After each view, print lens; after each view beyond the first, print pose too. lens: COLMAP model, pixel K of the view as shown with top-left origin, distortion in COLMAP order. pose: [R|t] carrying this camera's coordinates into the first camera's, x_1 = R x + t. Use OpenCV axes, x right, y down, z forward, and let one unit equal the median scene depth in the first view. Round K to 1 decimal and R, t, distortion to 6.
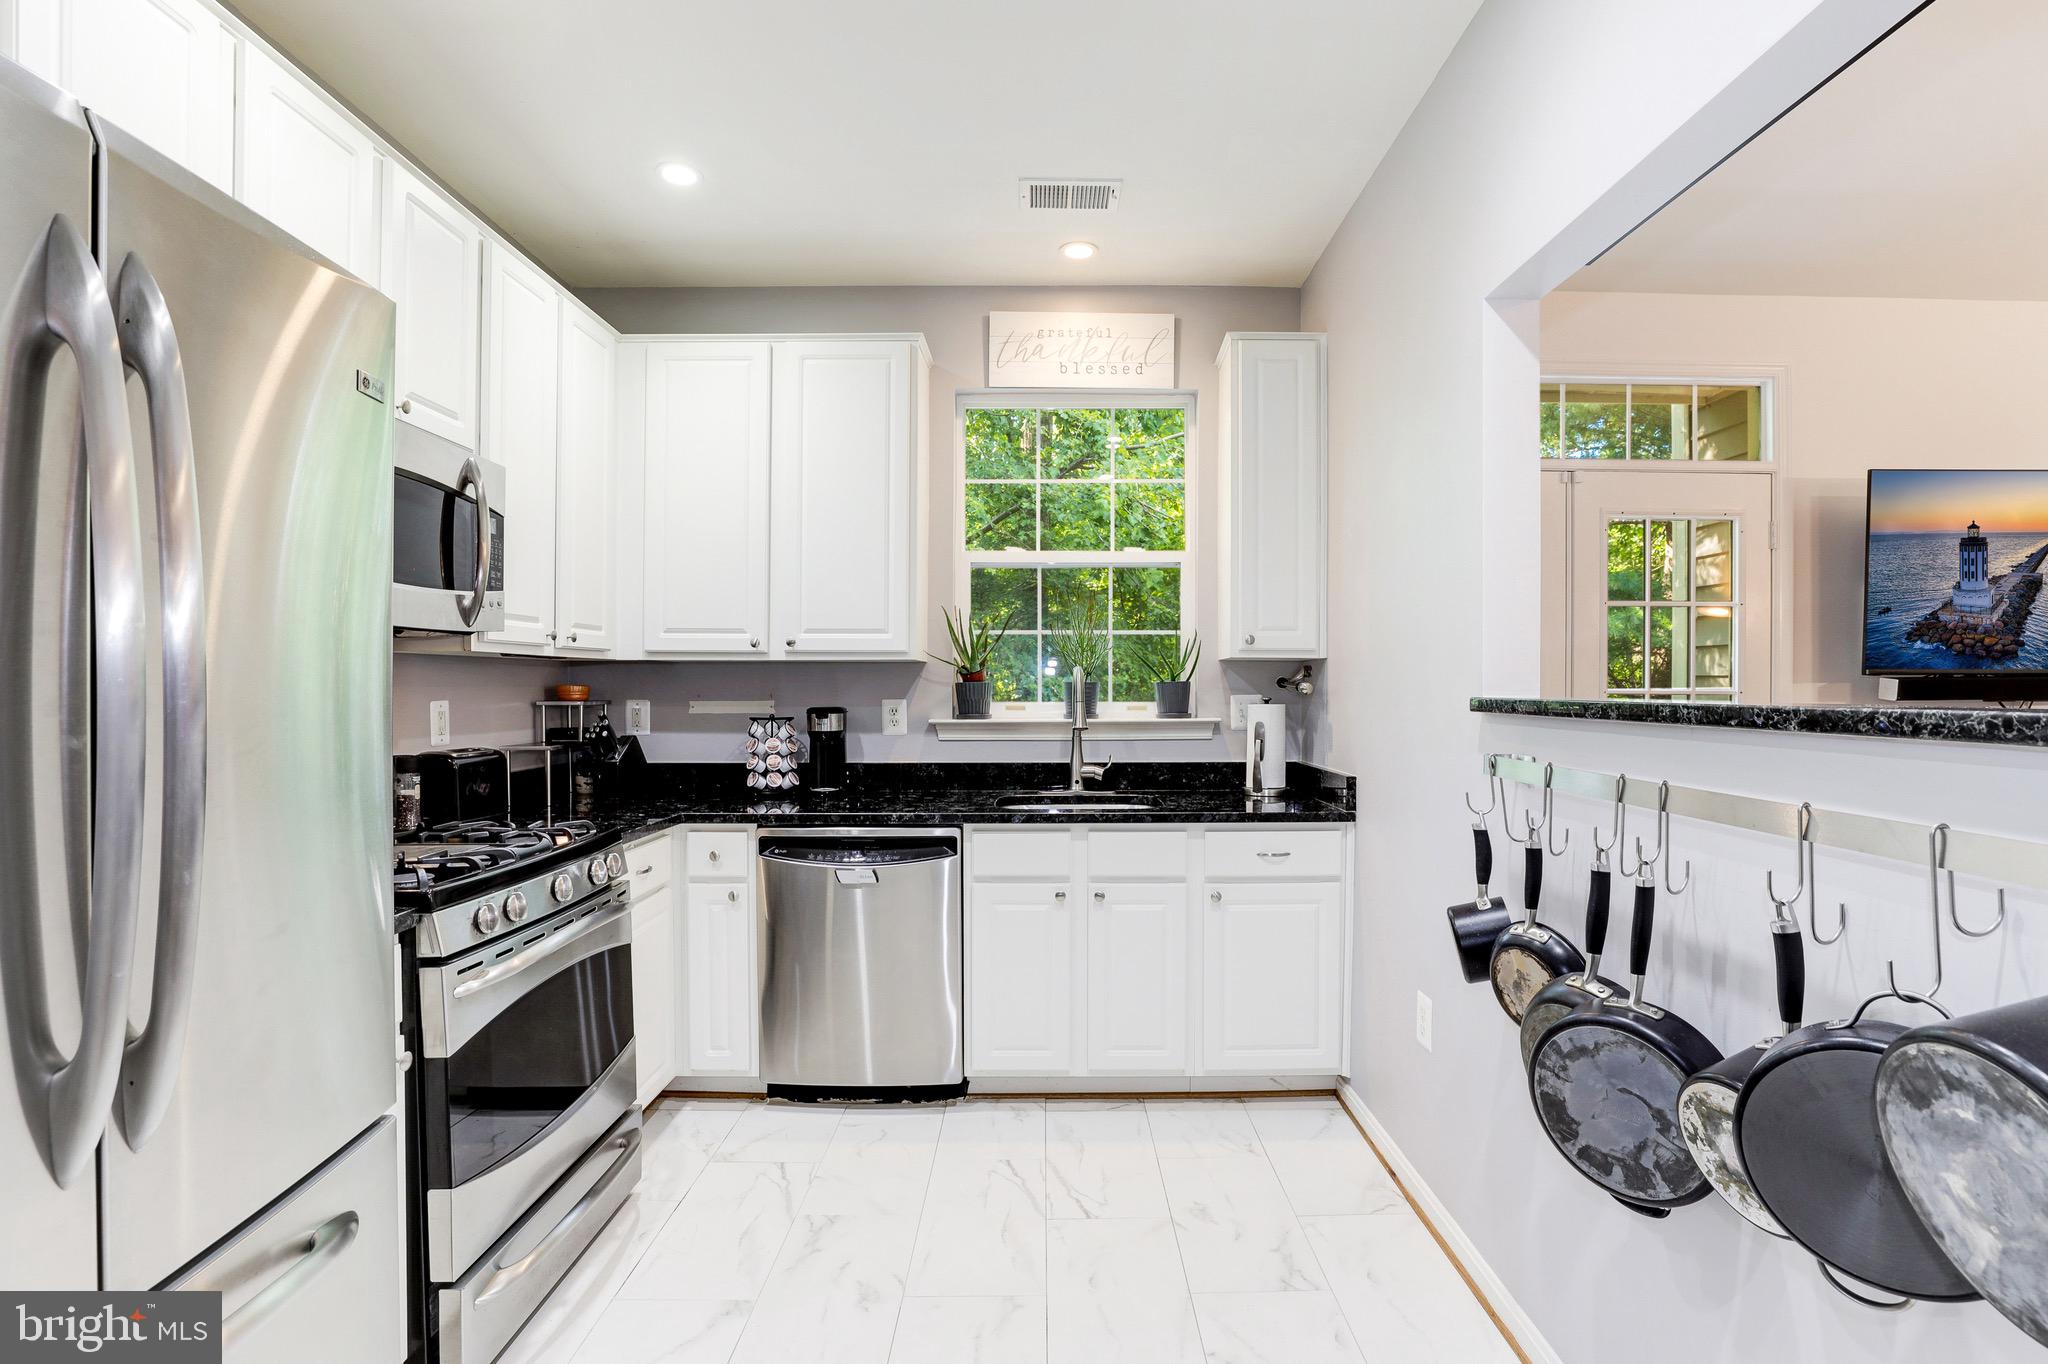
lens RADIAL K [[985.5, 0, 1064.6], [0, 985.5, 687.5], [0, 0, 1]] dist [-0.047349, 0.016779]
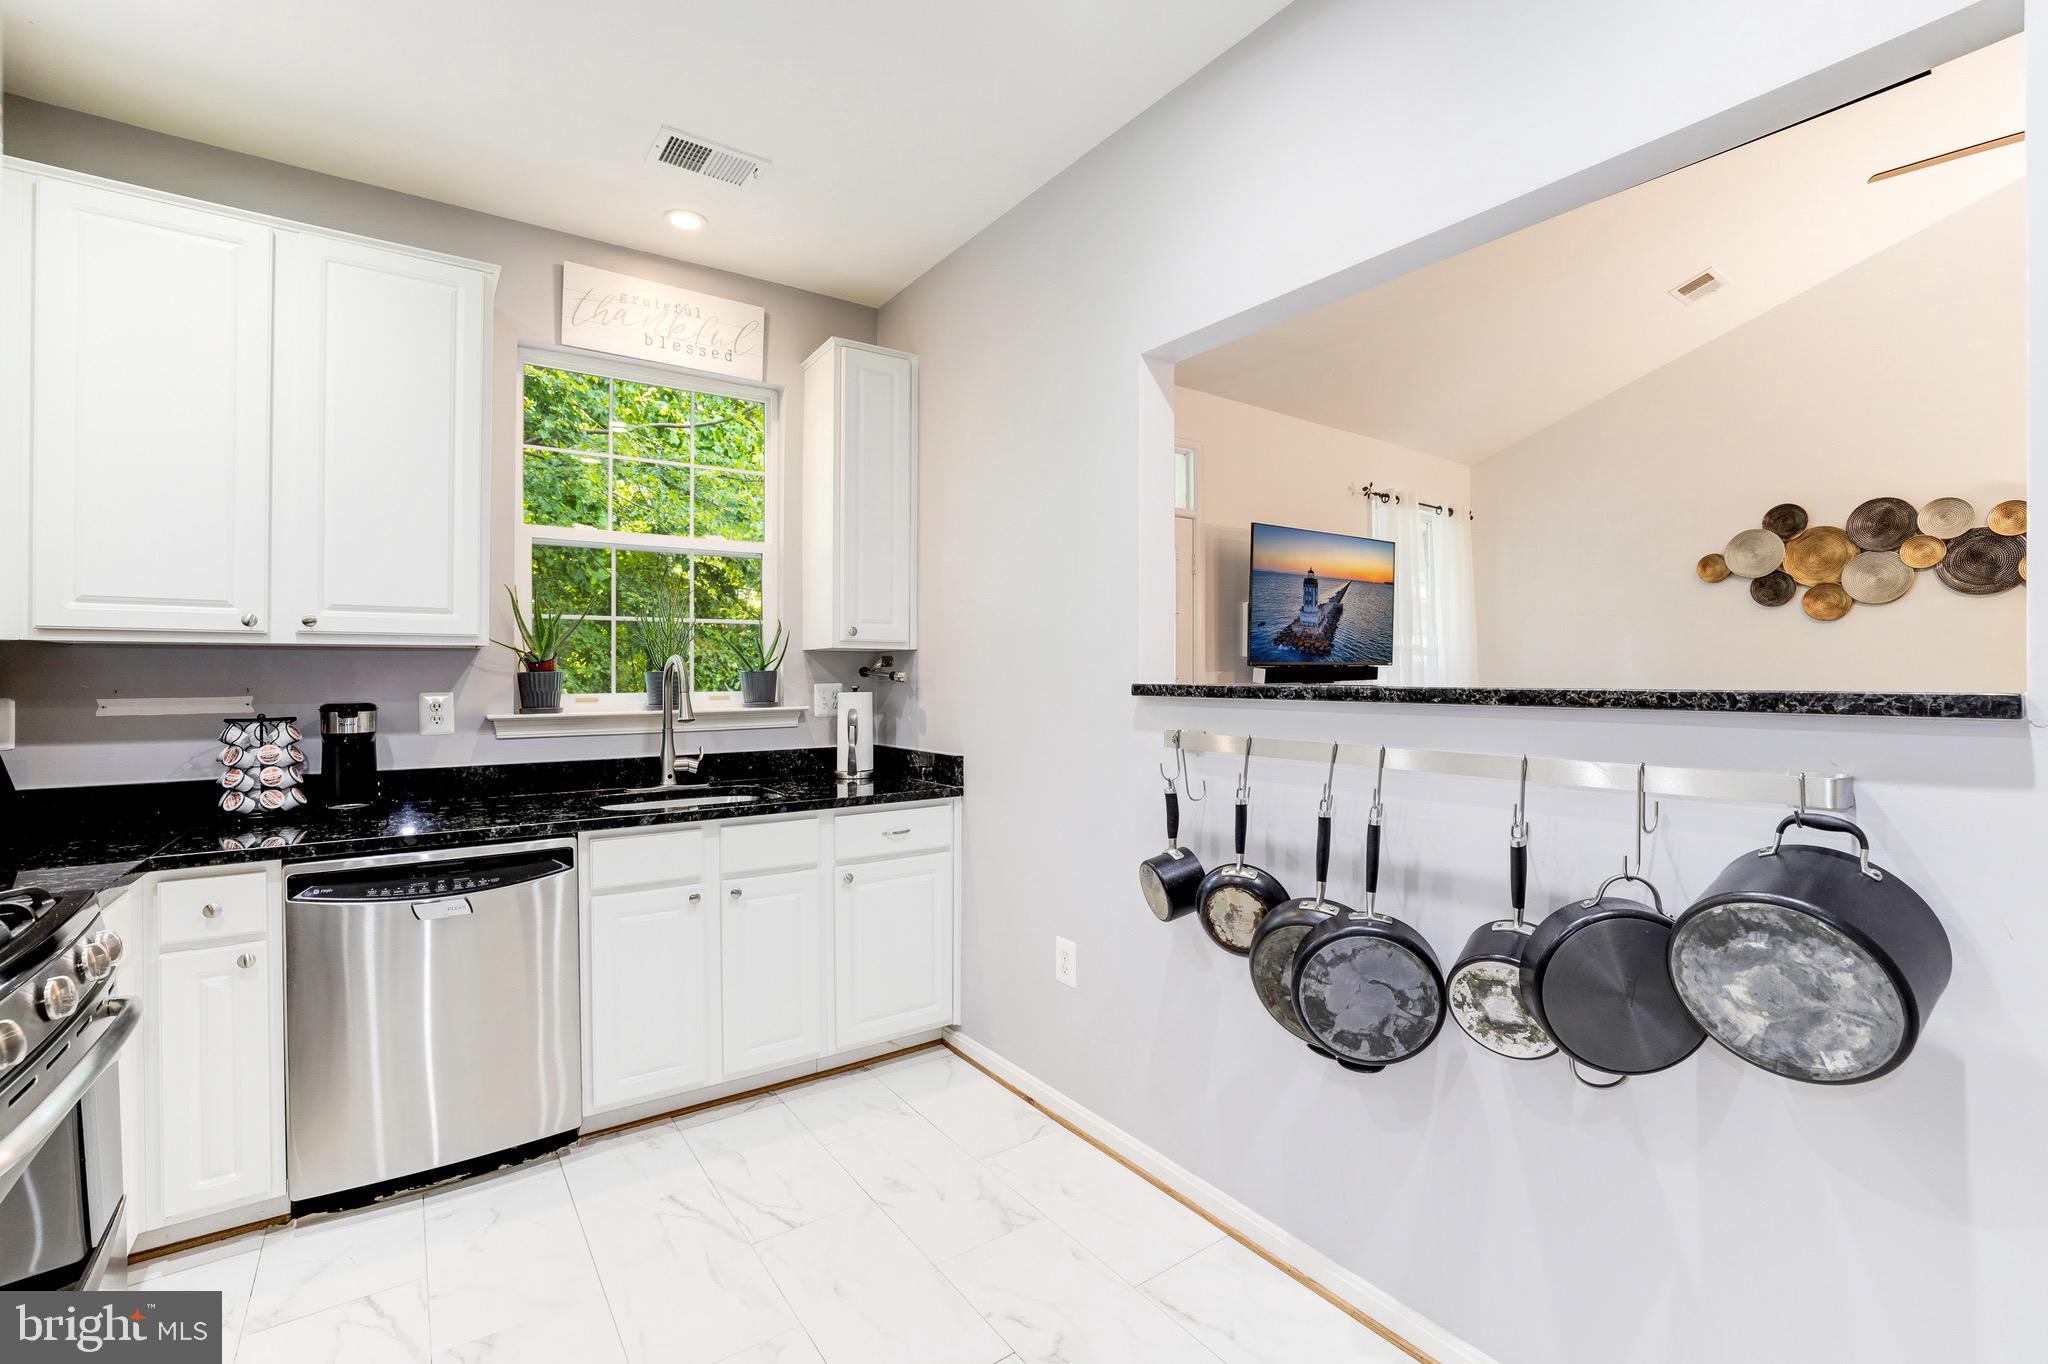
lens RADIAL K [[881.5, 0, 1020.4], [0, 881.5, 674.4], [0, 0, 1]] dist [-0.035636, 0.009631]
pose [[0.826521, -0.001675, 0.562903, -0.213115], [0.003435, 0.999992, -0.002068, -0.000209], [-0.562895, 0.003642, 0.826520, 0.125522]]
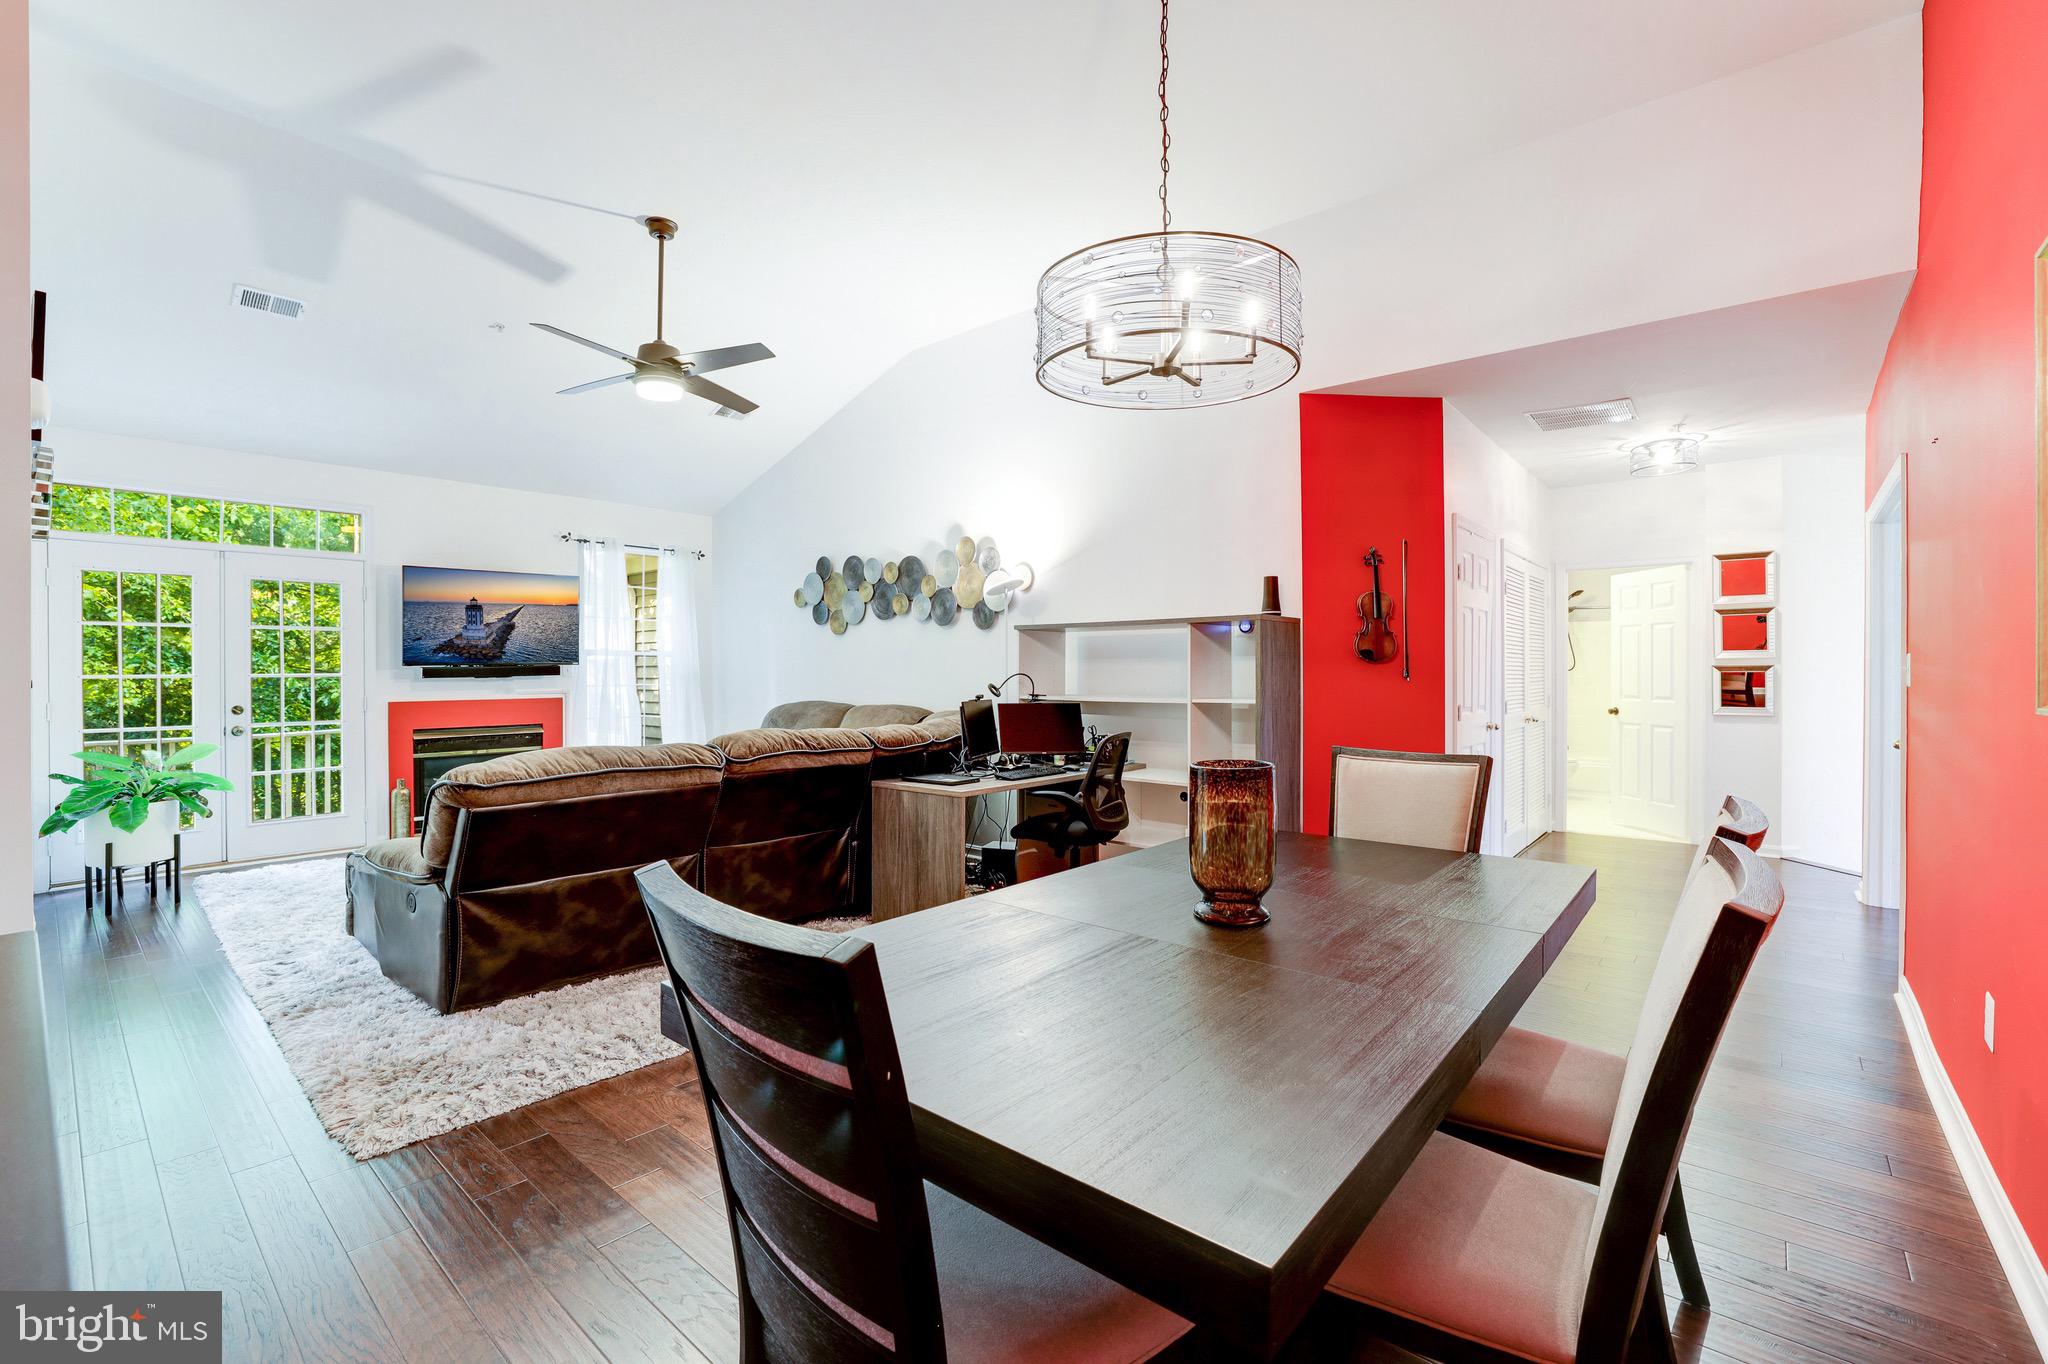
lens RADIAL K [[881.4, 0, 1030.2], [0, 881.4, 663.2], [0, 0, 1]] dist [-0.038103, 0.012174]
pose [[0.661924, -0.001683, 0.749569, 0.356441], [0.009585, 0.999935, -0.006219, 0.001388], [-0.749510, 0.011301, 0.661897, -1.289964]]
